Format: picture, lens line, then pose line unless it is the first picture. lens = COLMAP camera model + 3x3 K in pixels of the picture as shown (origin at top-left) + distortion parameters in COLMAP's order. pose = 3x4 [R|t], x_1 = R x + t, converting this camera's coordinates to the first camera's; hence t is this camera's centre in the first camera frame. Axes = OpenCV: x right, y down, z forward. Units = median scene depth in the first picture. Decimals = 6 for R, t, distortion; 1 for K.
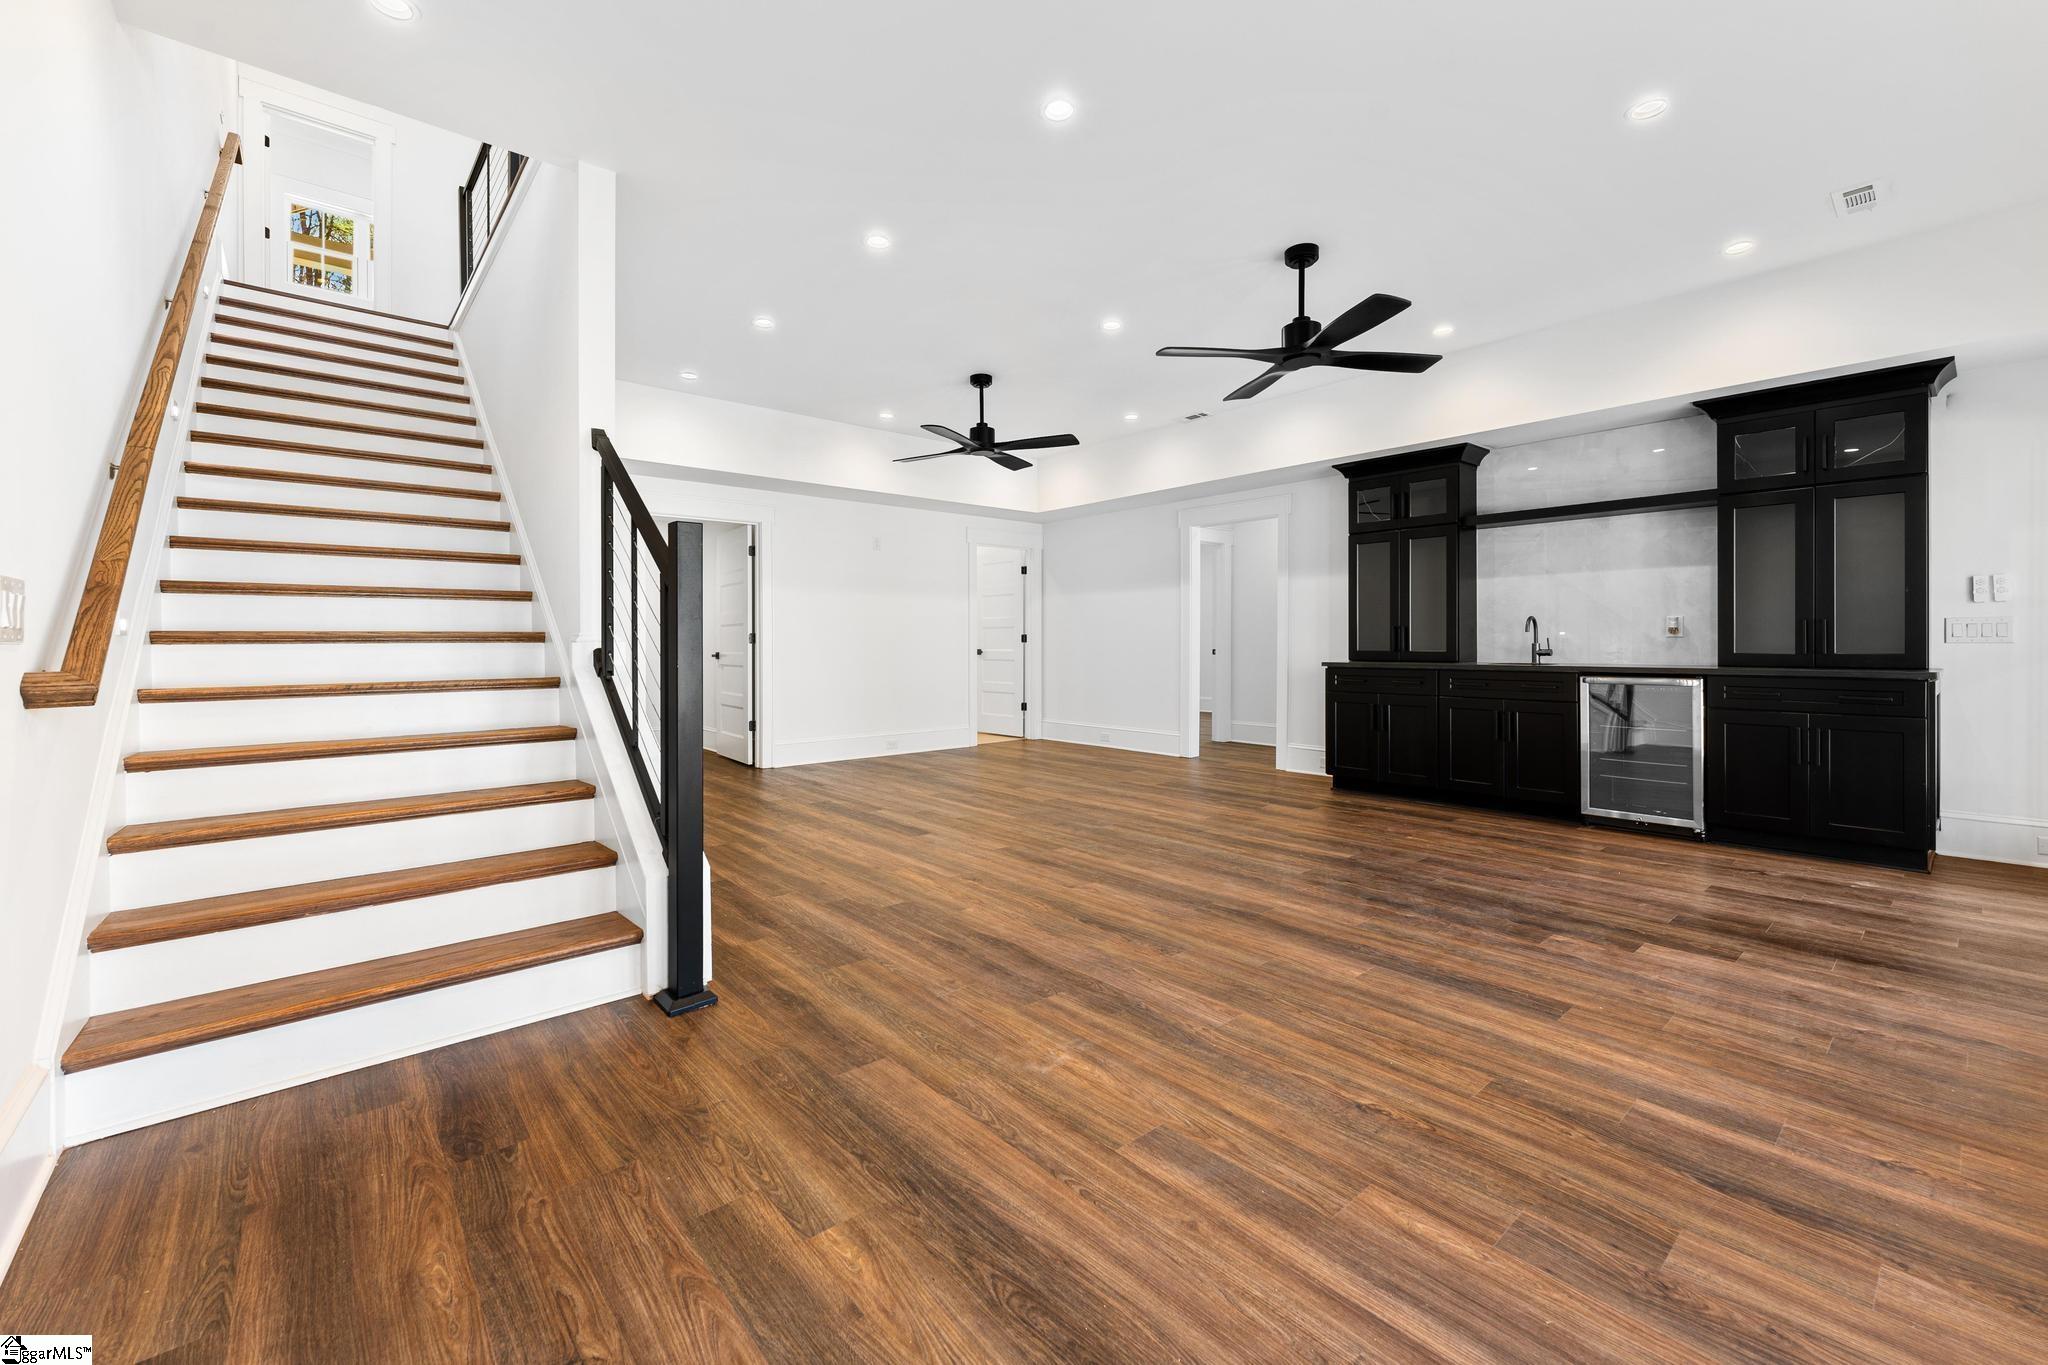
lens RADIAL K [[811.4, 0, 1024.0], [0, 811.4, 682.5], [0, 0, 1]] dist [0.000920, 0.000054]
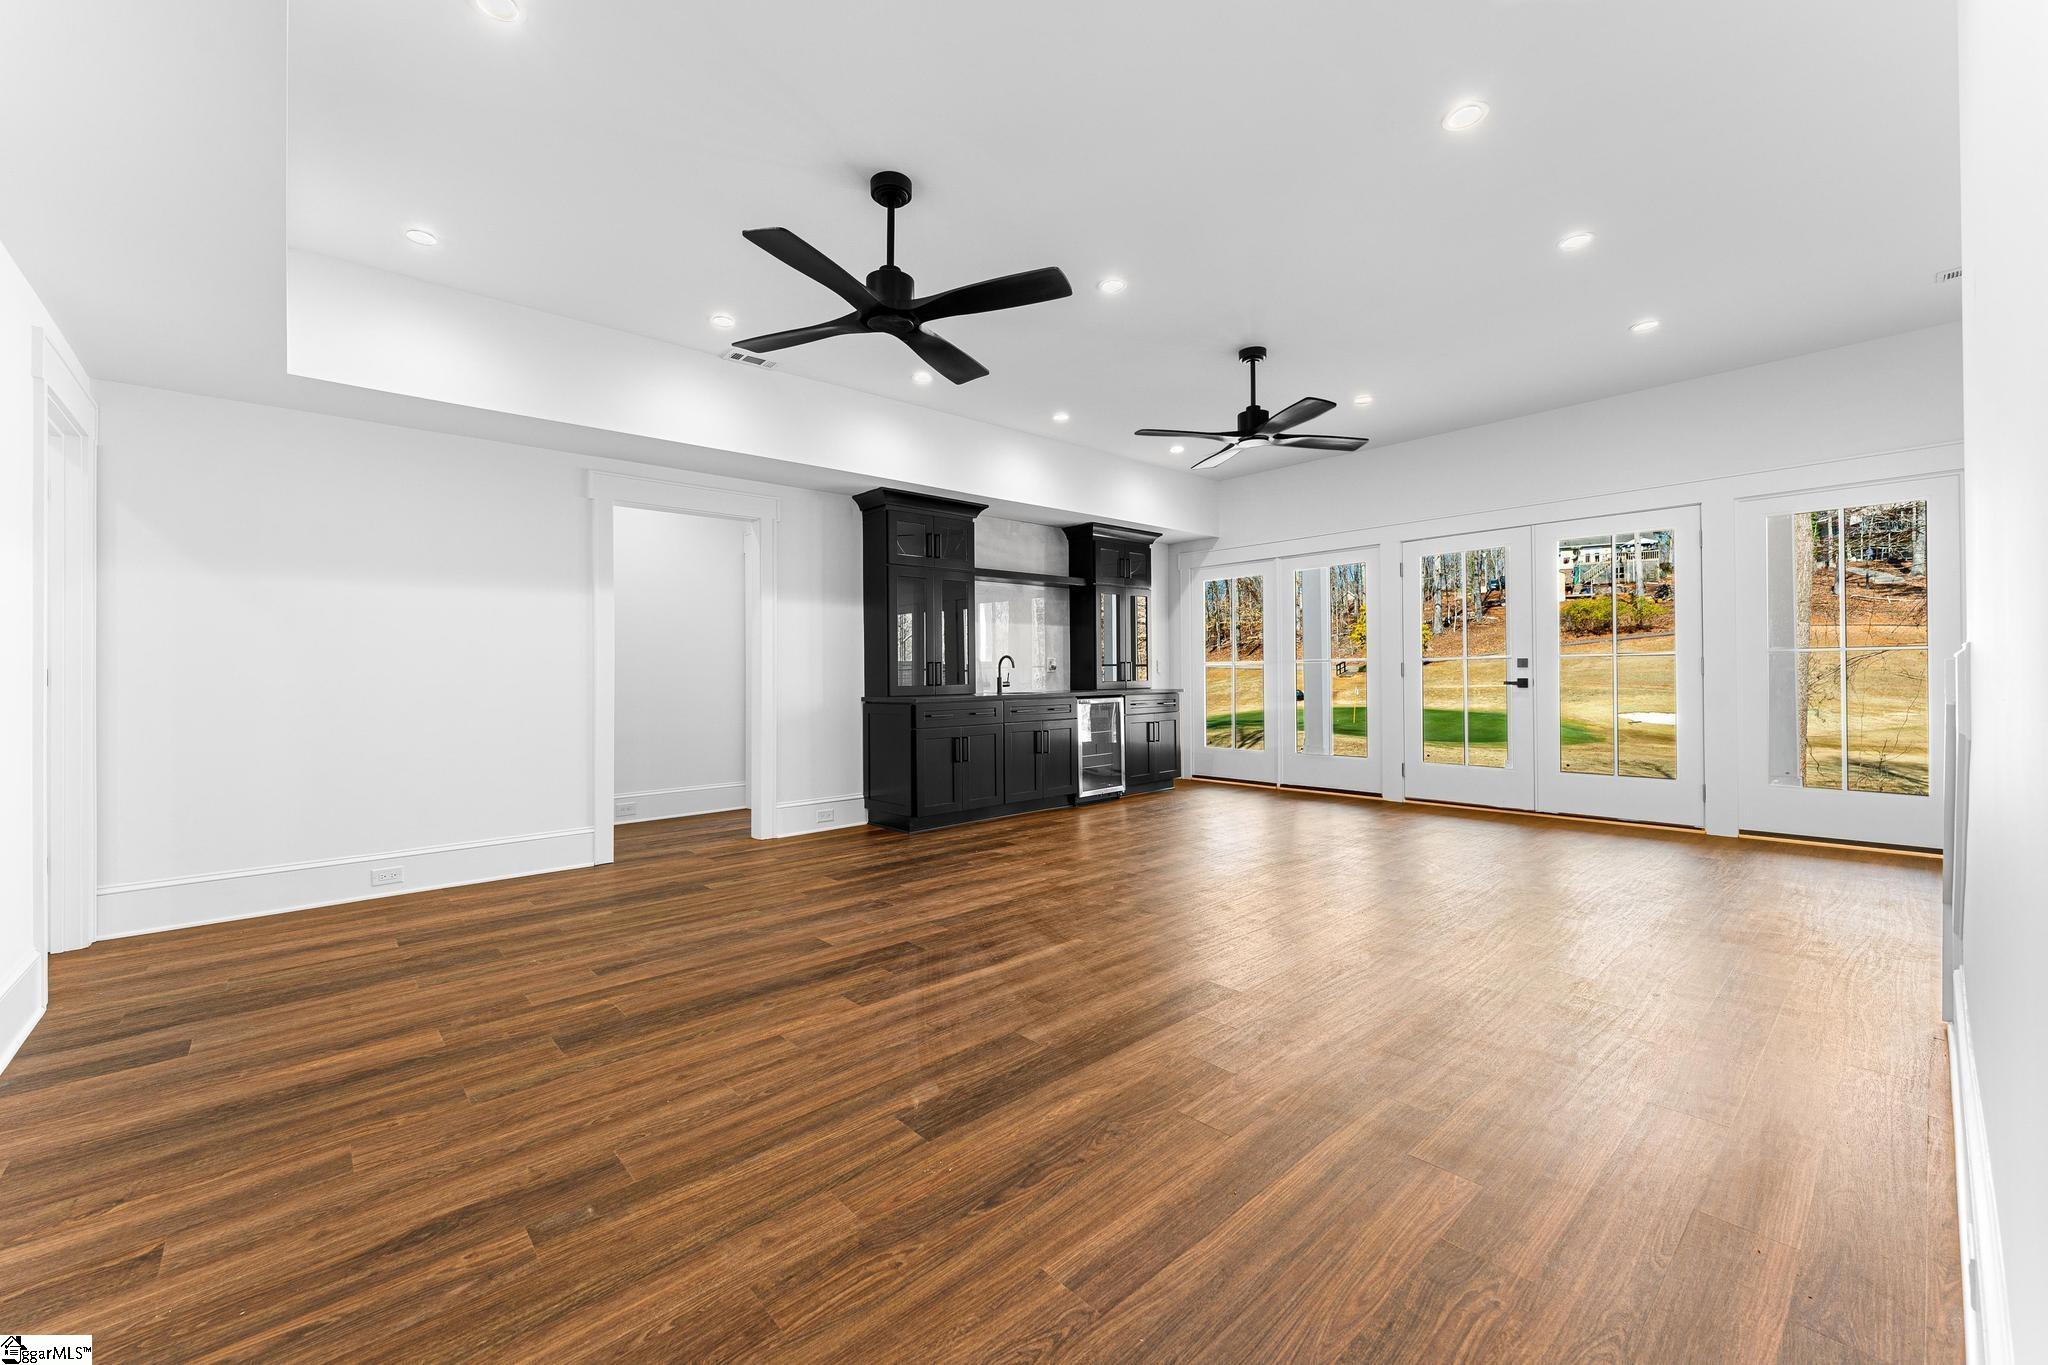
lens RADIAL K [[811.4, 0, 1024.0], [0, 811.4, 682.5], [0, 0, 1]] dist [0.000920, 0.000054]
pose [[-0.020583, -0.003006, 0.999784, -0.590426], [0.059384, 0.998226, 0.004224, -0.040307], [-0.998023, 0.059458, -0.020368, 0.934425]]
